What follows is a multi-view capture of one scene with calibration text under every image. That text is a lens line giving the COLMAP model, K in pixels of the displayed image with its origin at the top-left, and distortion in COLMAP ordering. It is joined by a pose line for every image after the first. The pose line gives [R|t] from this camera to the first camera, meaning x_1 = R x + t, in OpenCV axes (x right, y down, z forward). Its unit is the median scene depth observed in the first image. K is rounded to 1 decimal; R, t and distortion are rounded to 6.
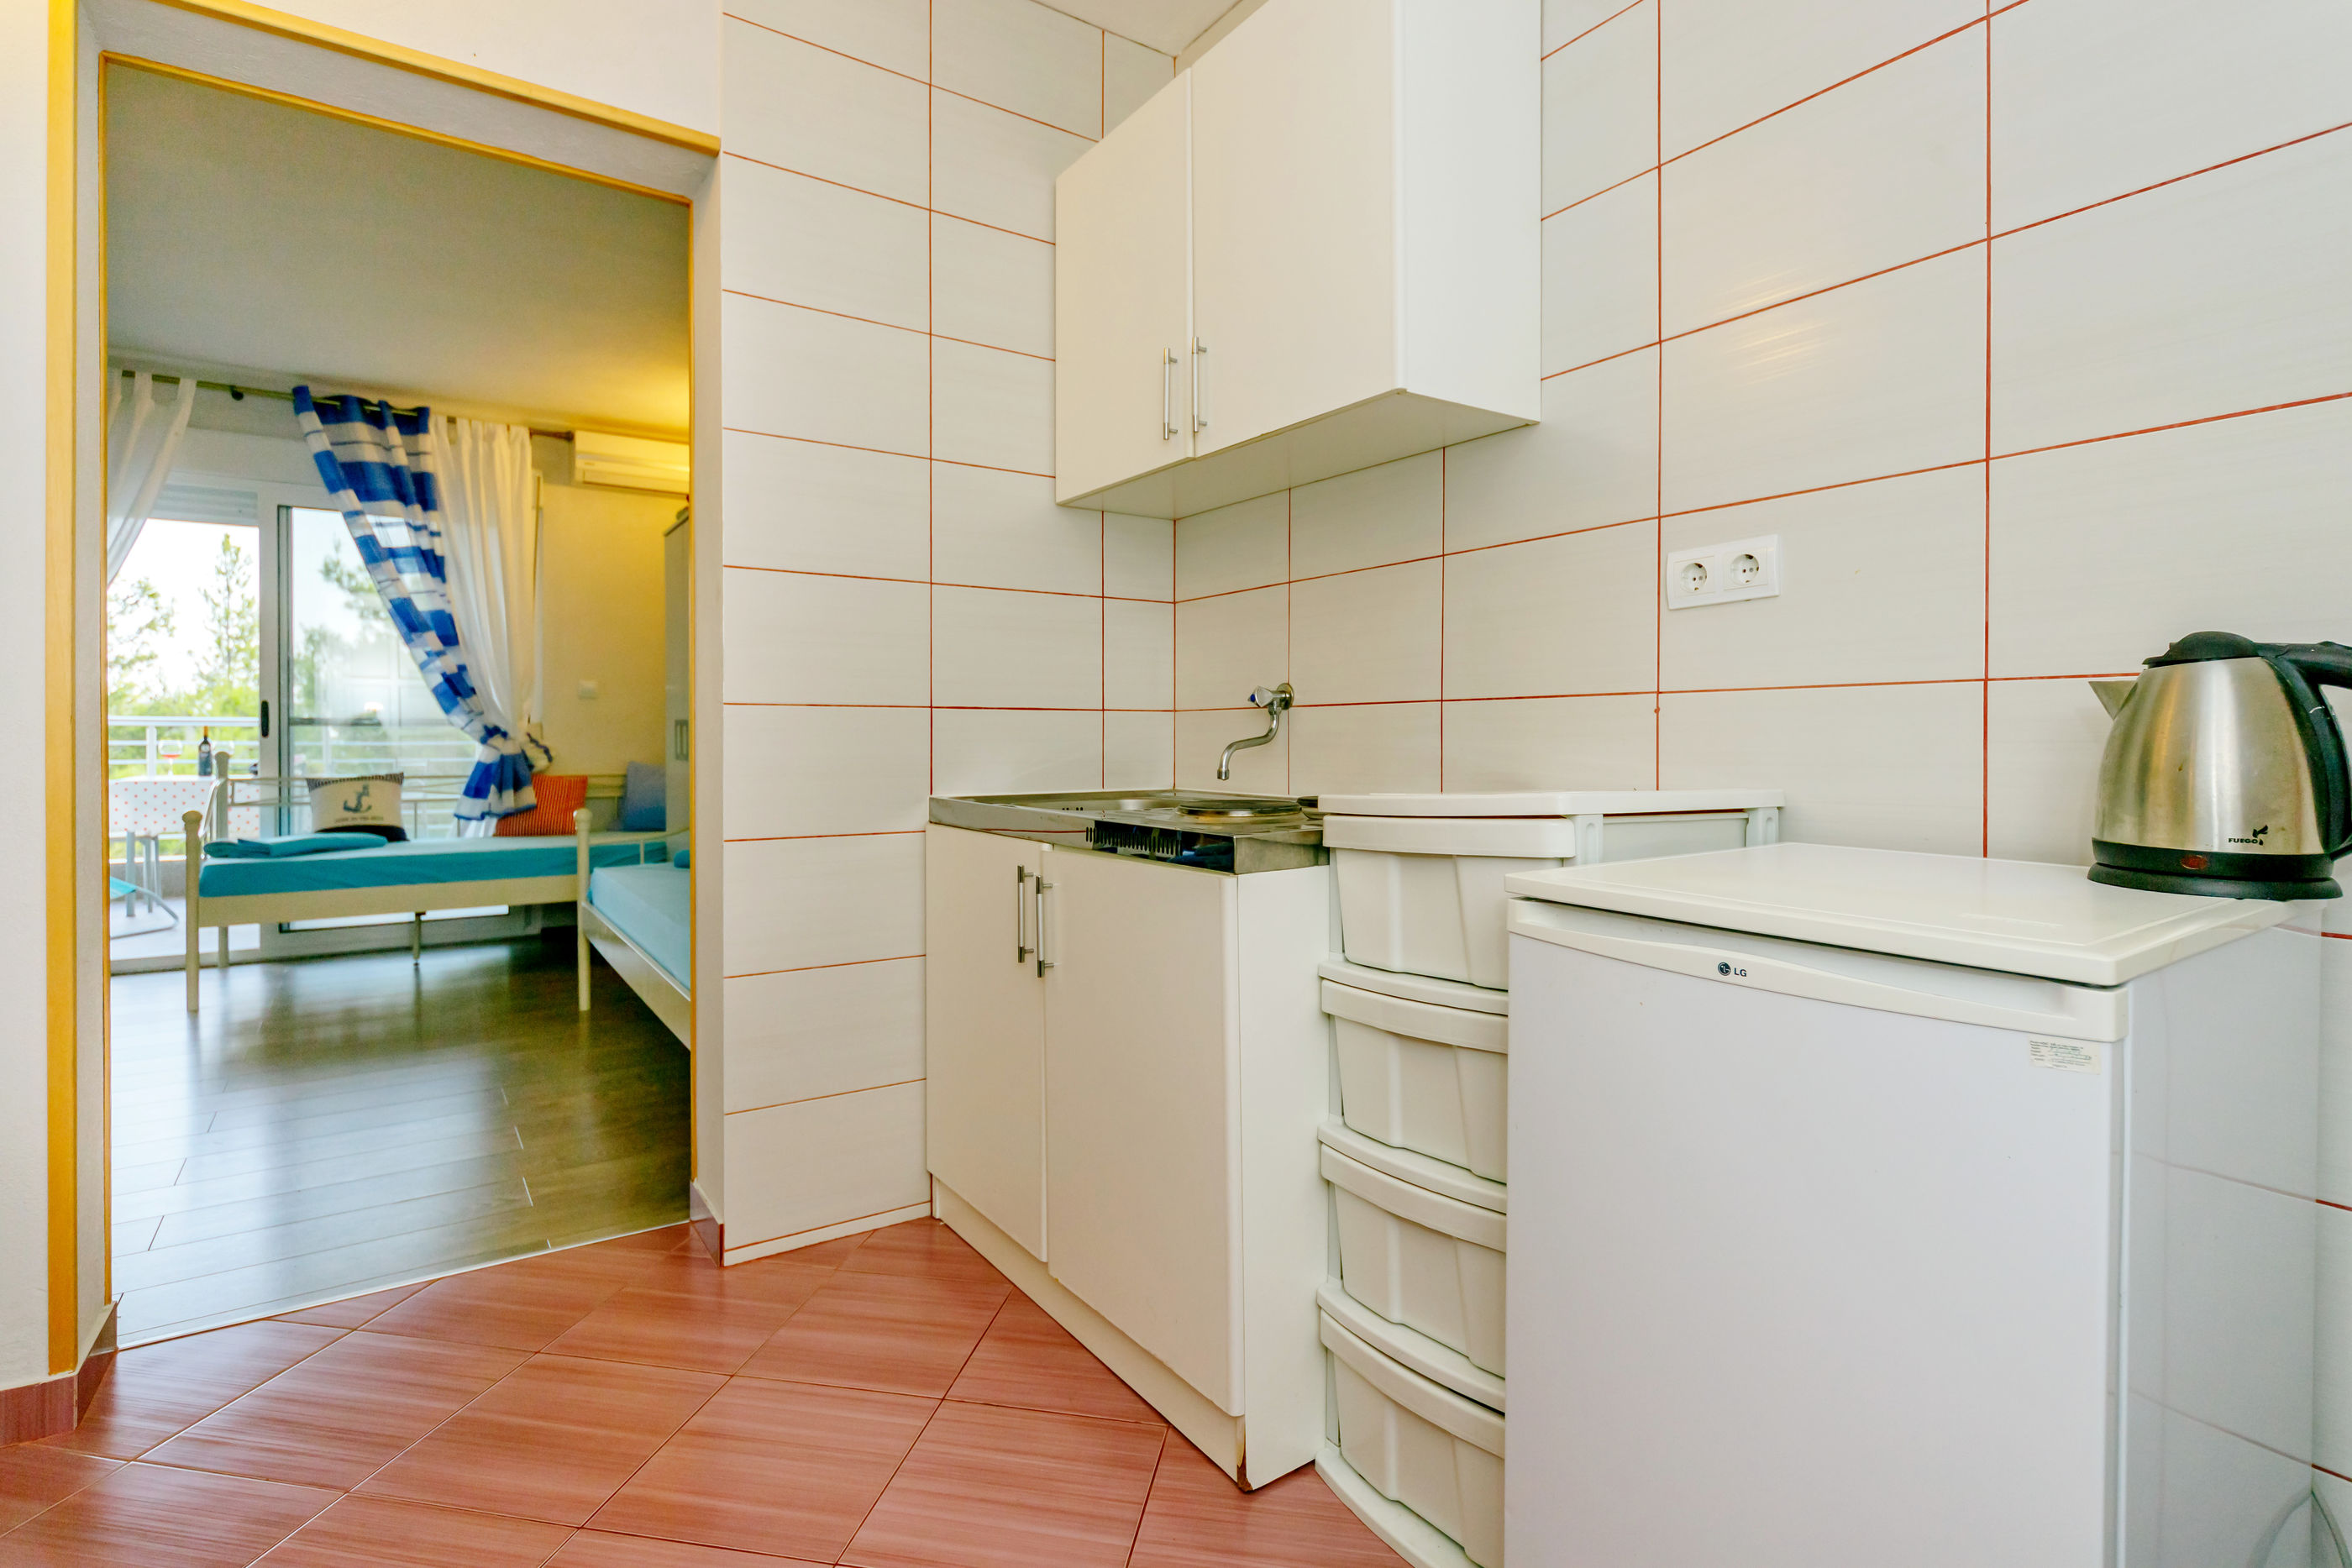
lens RADIAL K [[1182.3, 0, 1213.6], [0, 1182.3, 750.3], [0, 0, 1]] dist [0.011791, -0.005782]
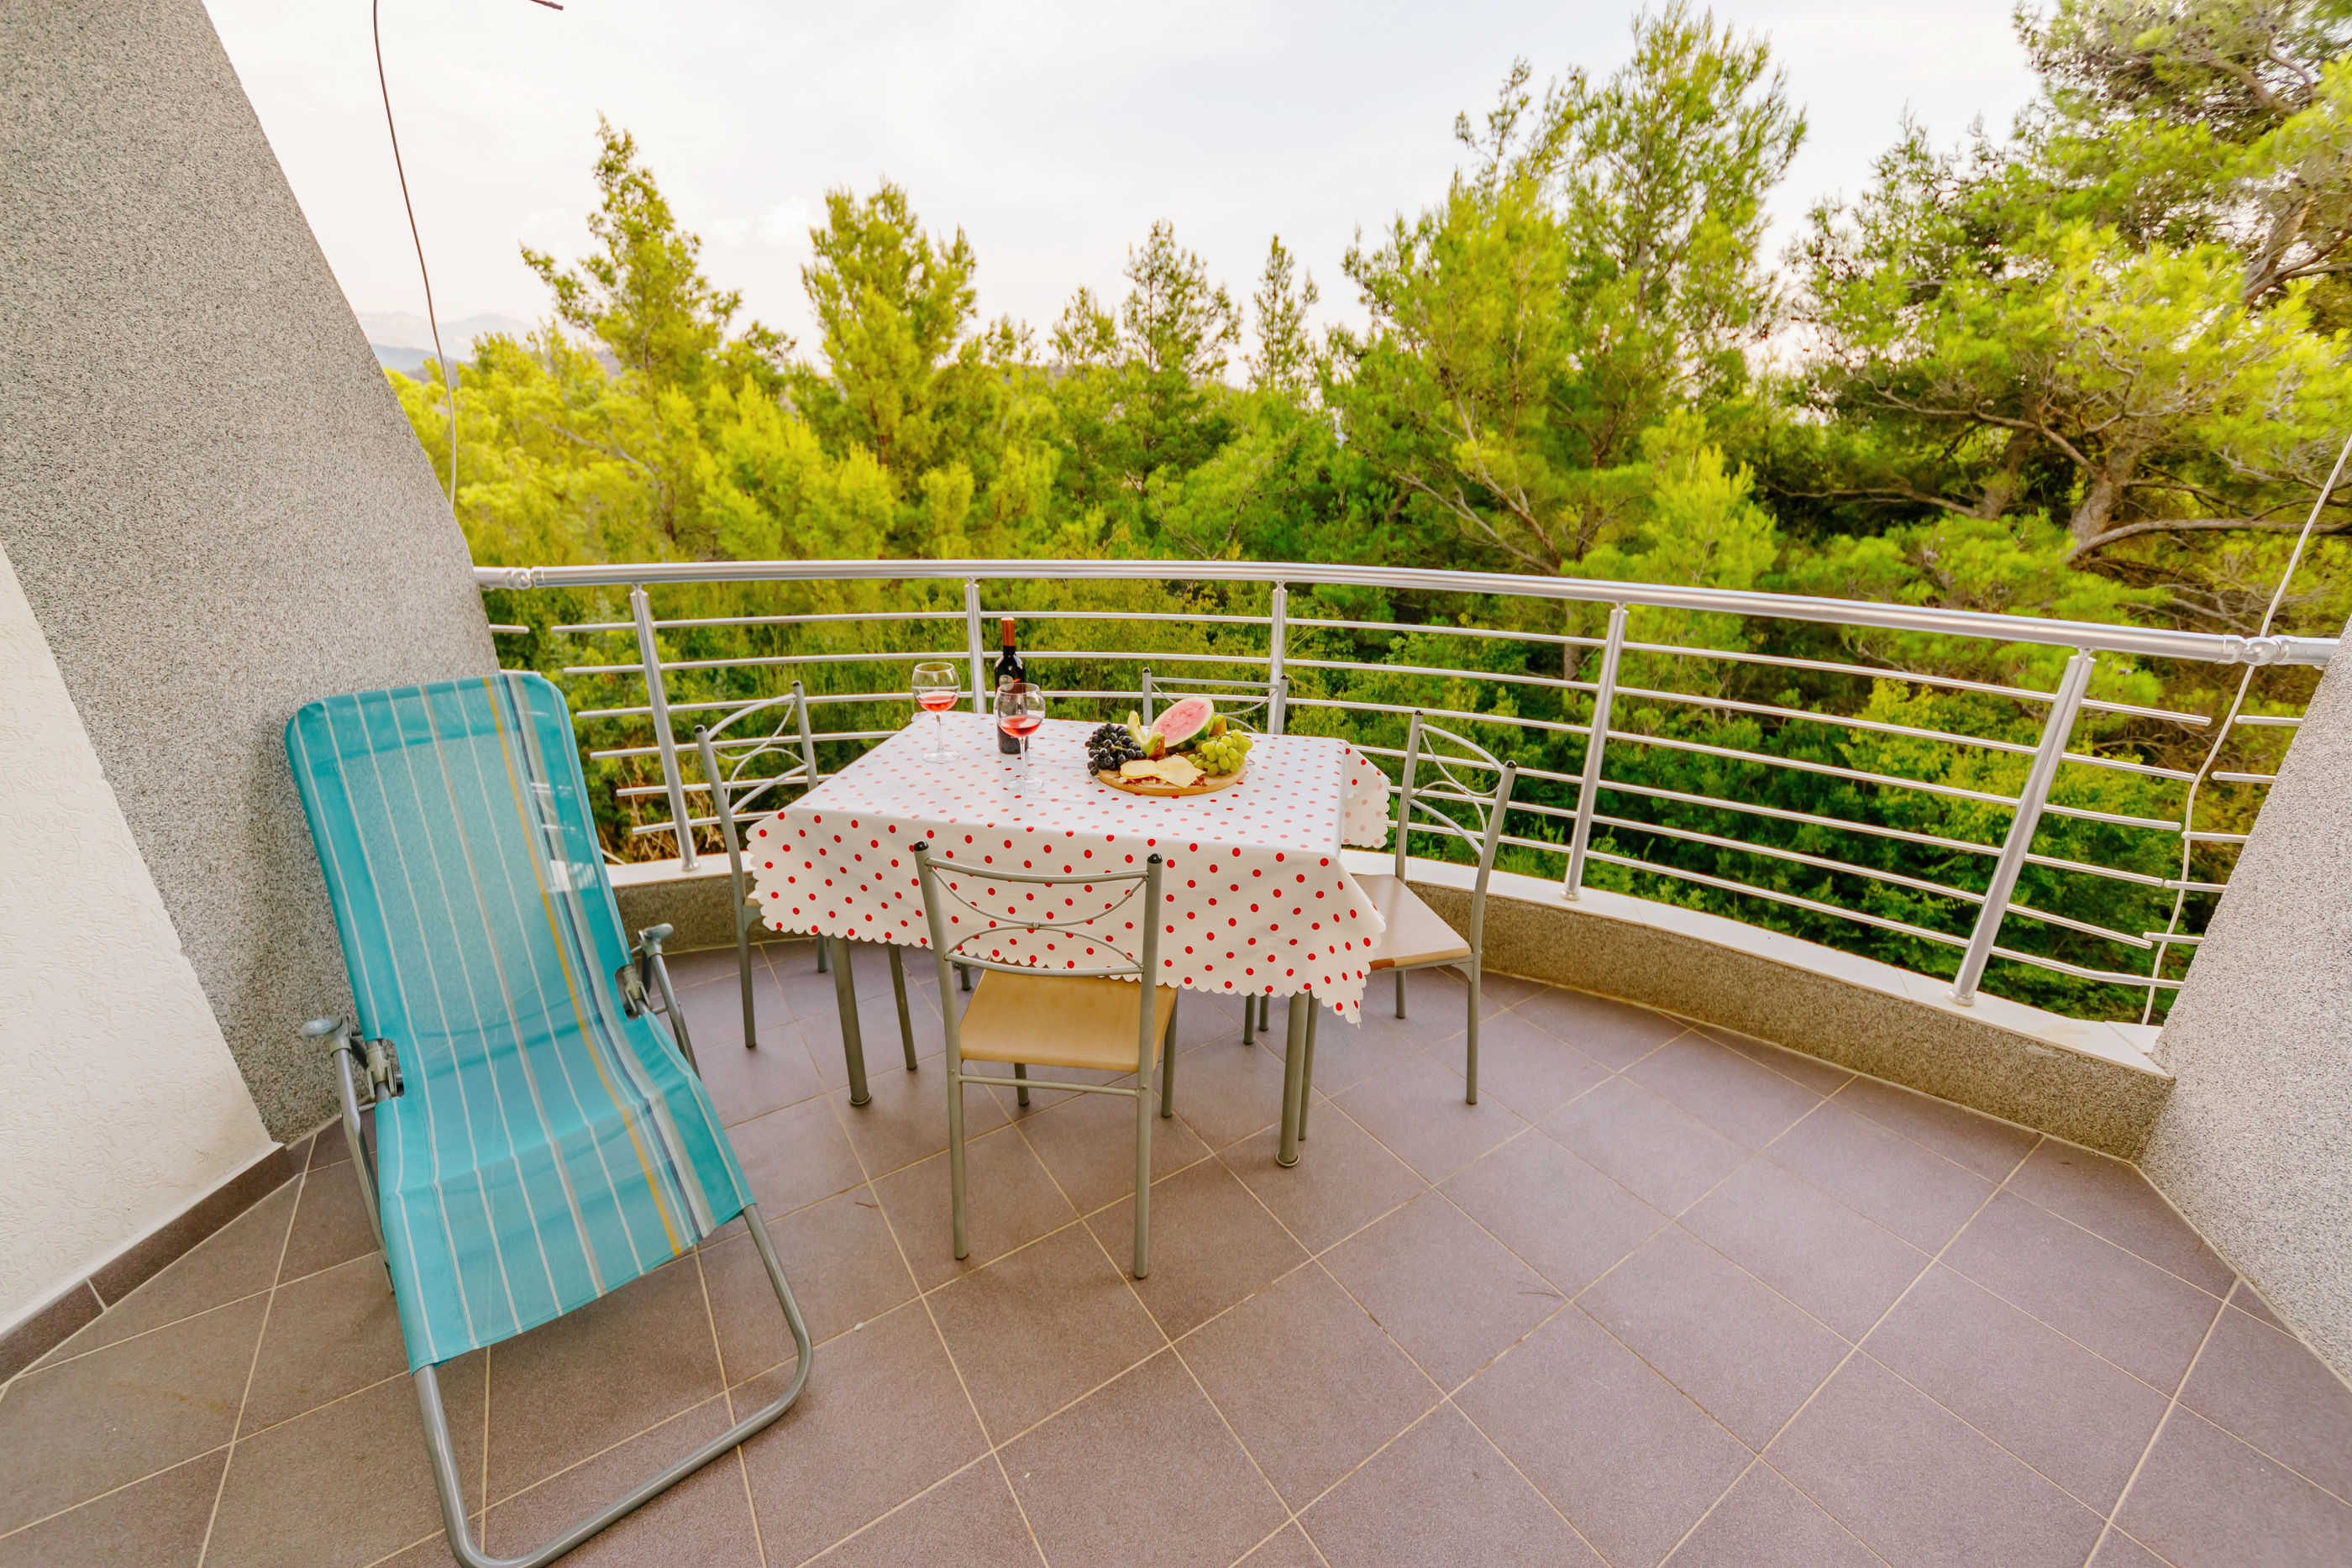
lens RADIAL K [[957.6, 0, 1176.0], [0, 957.6, 784.0], [0, 0, 1]] dist [0.011062, -0.003258]
pose [[0.693299, 0.257547, -0.673058, -0.761243], [-0.004704, 0.935556, 0.353147, -0.103741], [0.720635, -0.241670, 0.649831, 1.067039]]
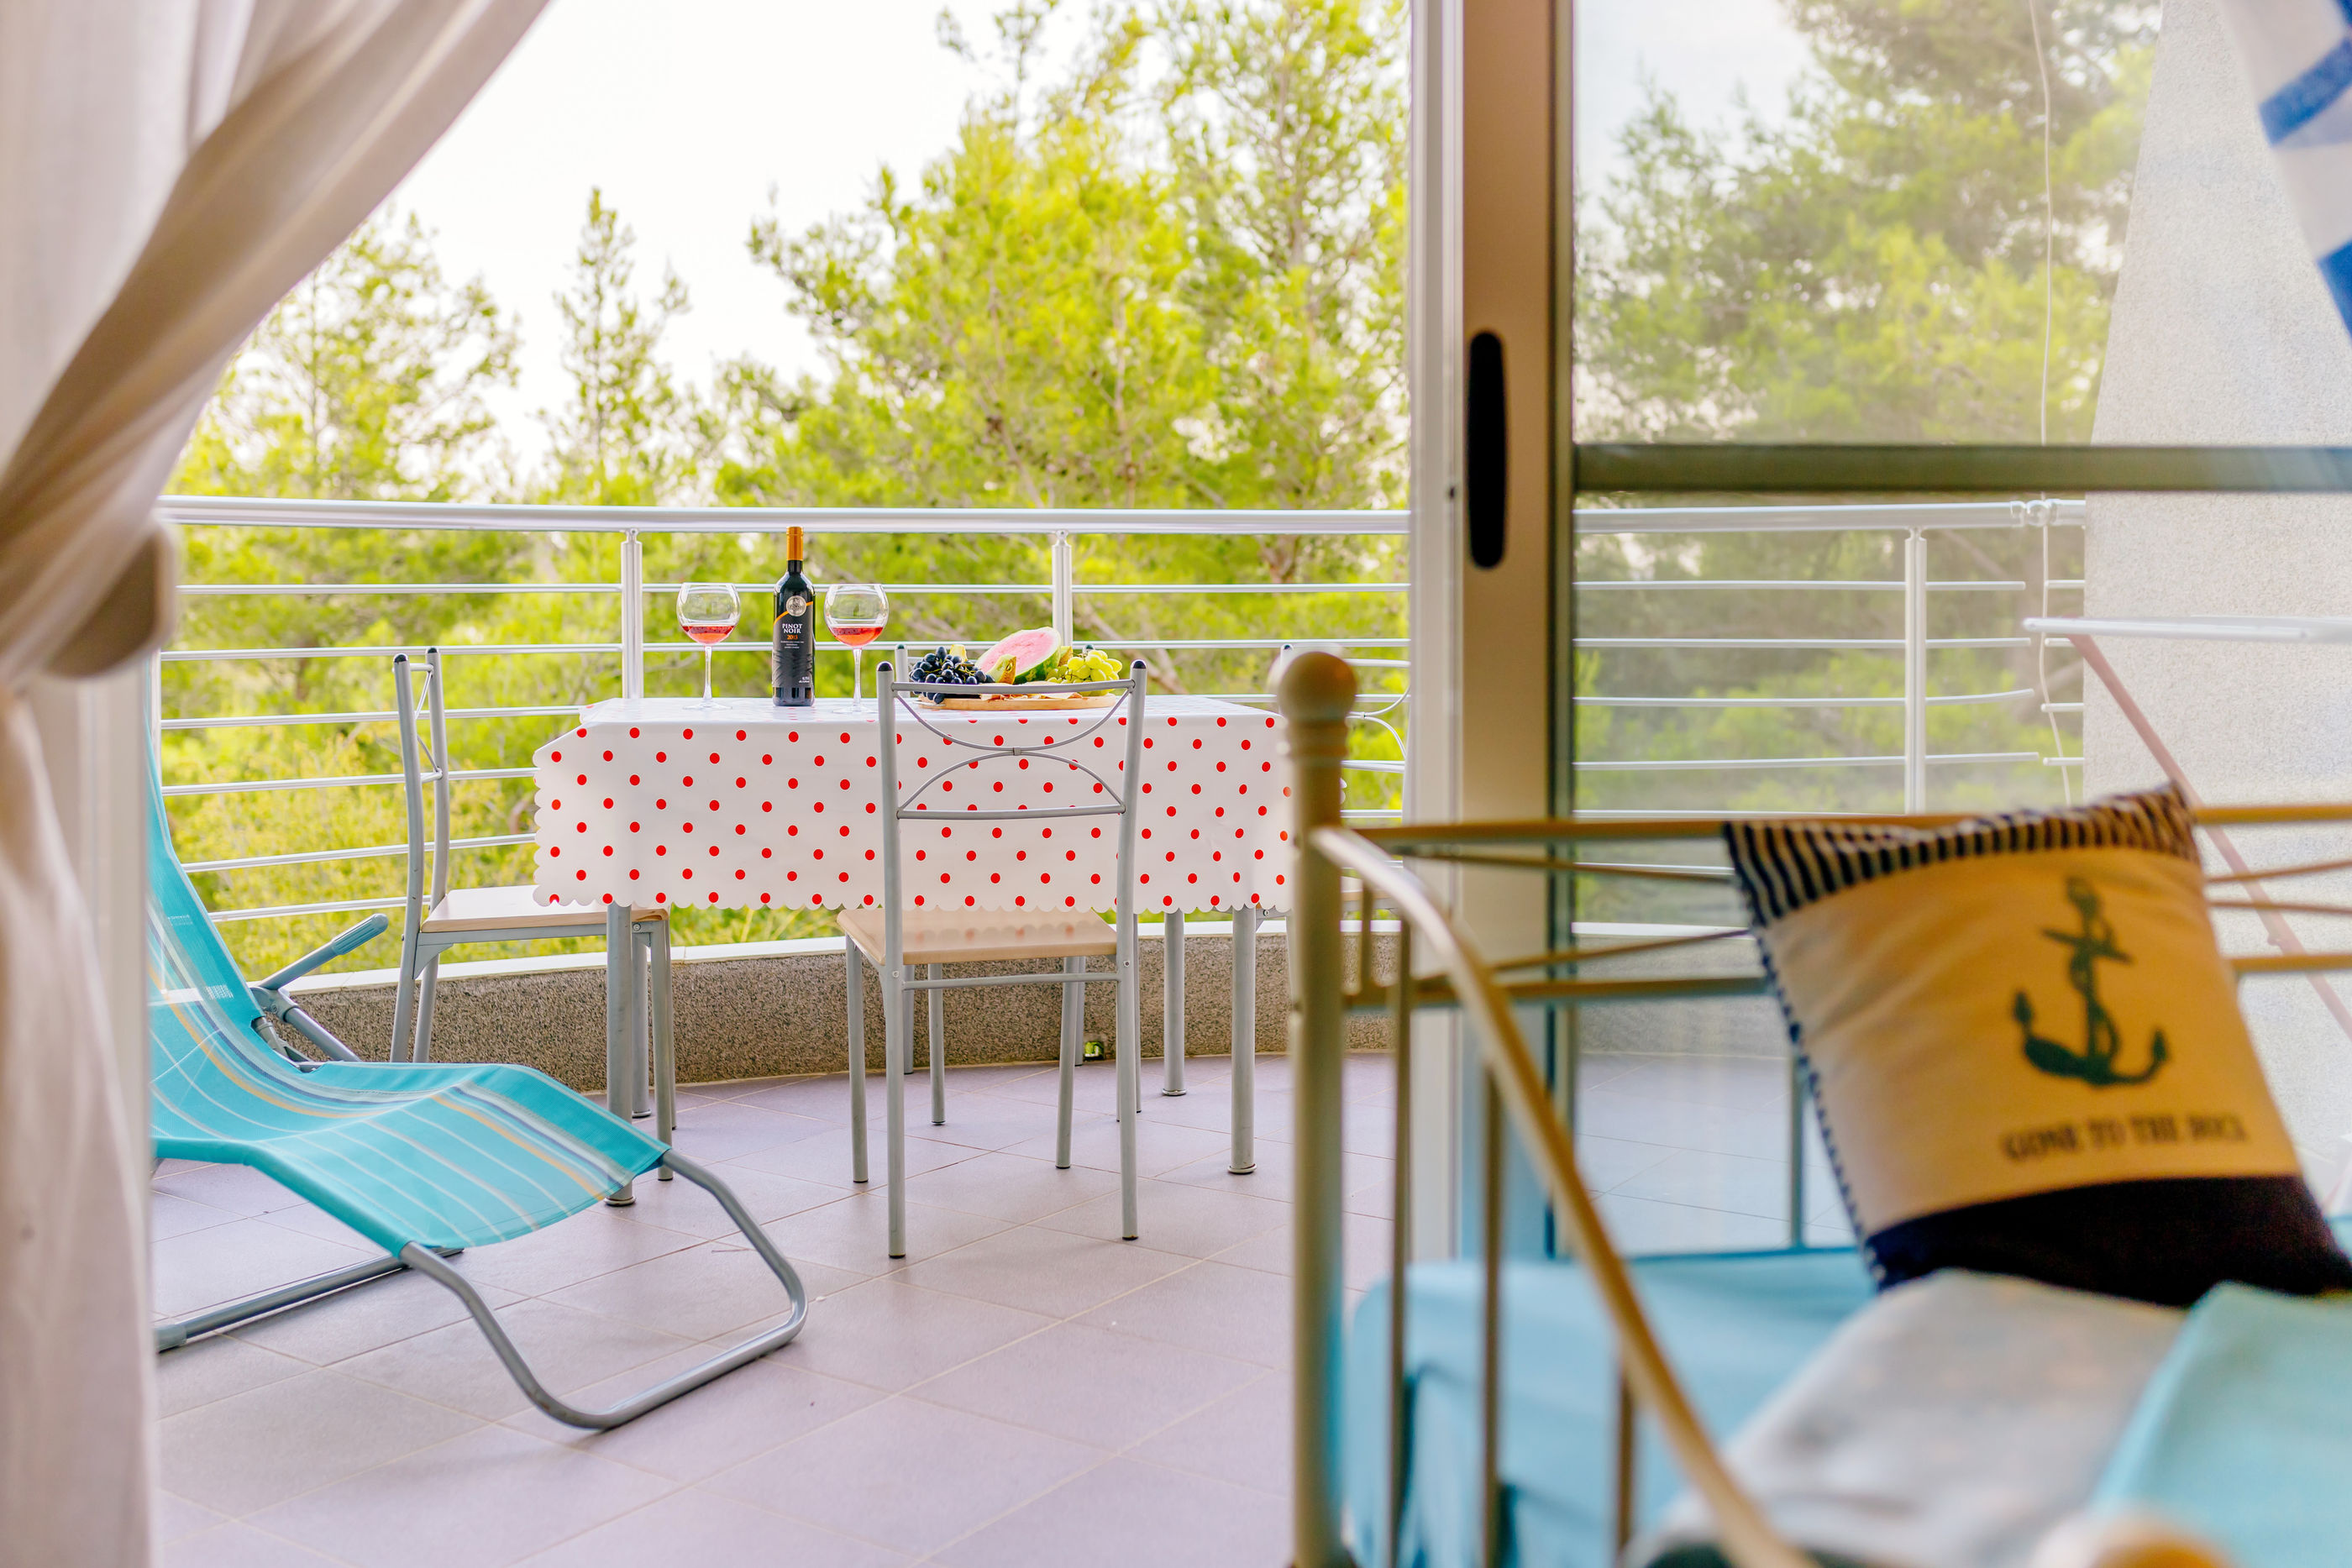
lens RADIAL K [[2336.0, 0, 1193.1], [0, 2336.0, 616.4], [0, 0, 1]] dist [0.007539, 0.013936]
pose [[0.911281, 0.002544, -0.411777, -0.670564], [0.002697, 0.999923, 0.012146, -0.007744], [0.411776, -0.012179, 0.911204, 0.663325]]
